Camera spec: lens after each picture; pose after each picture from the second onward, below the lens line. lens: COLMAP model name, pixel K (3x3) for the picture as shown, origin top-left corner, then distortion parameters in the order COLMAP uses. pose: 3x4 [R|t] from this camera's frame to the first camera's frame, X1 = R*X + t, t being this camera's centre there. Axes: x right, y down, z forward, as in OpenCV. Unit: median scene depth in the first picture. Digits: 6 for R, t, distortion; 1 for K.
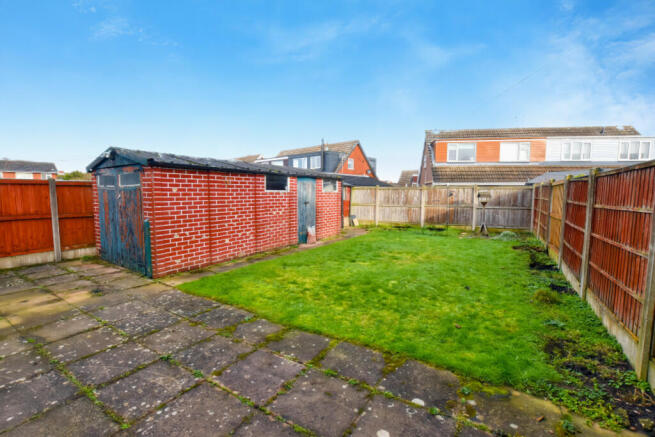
lens RADIAL K [[290.6, 0, 327.5], [0, 290.6, 218.5], [0, 0, 1]] dist [-0.026729, -0.000082]
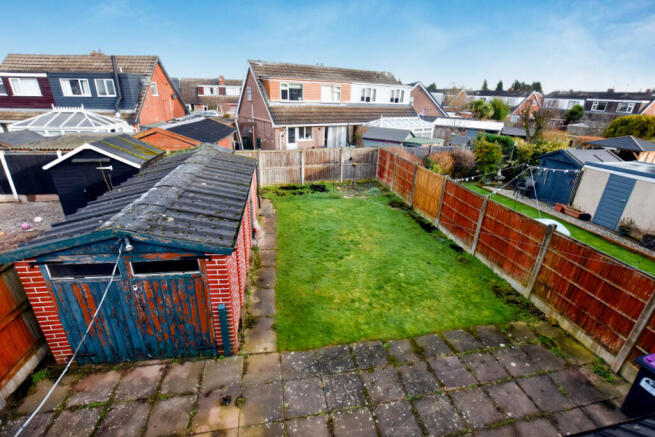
lens RADIAL K [[290.6, 0, 327.5], [0, 290.6, 218.5], [0, 0, 1]] dist [-0.026729, -0.000082]
pose [[0.740897, -0.247170, 0.624483, -0.970837], [0.037391, 0.943555, 0.329097, -0.595475], [-0.670577, -0.220477, 0.708319, 0.224098]]
